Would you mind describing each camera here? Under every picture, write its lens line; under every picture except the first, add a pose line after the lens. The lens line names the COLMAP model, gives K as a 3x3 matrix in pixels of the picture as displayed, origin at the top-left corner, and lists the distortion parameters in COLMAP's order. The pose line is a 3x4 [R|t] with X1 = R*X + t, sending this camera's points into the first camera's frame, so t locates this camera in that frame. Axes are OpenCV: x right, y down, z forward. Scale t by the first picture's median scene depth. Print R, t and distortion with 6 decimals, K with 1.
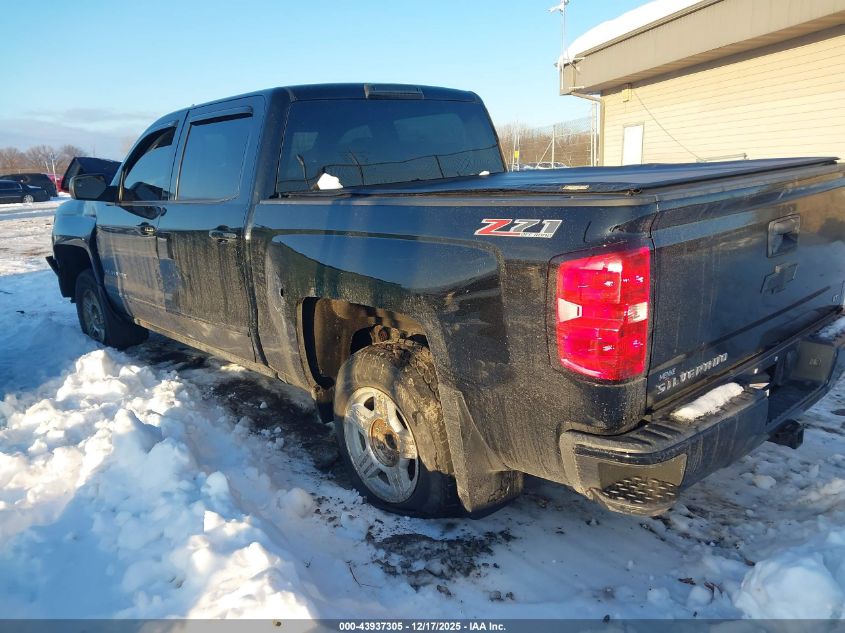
lens RADIAL K [[659.7, 0, 416.4], [0, 659.7, 316.4], [0, 0, 1]] dist [0.082546, -0.139989]
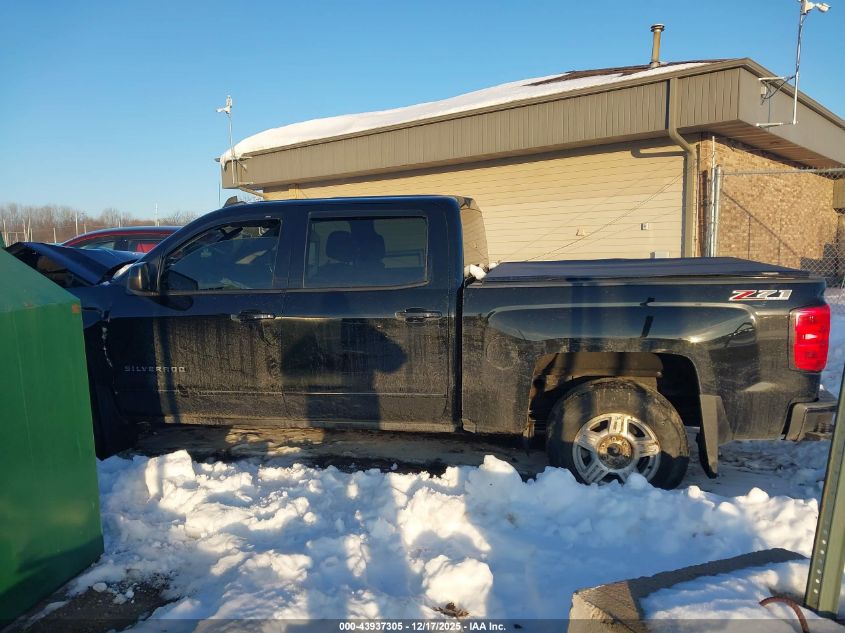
lens RADIAL K [[659.7, 0, 416.4], [0, 659.7, 316.4], [0, 0, 1]] dist [0.082546, -0.139989]
pose [[0.777247, -0.034461, 0.628252, -1.642913], [0.114380, 0.989600, -0.087225, -0.023576], [-0.618712, 0.139655, 0.773105, 0.174353]]
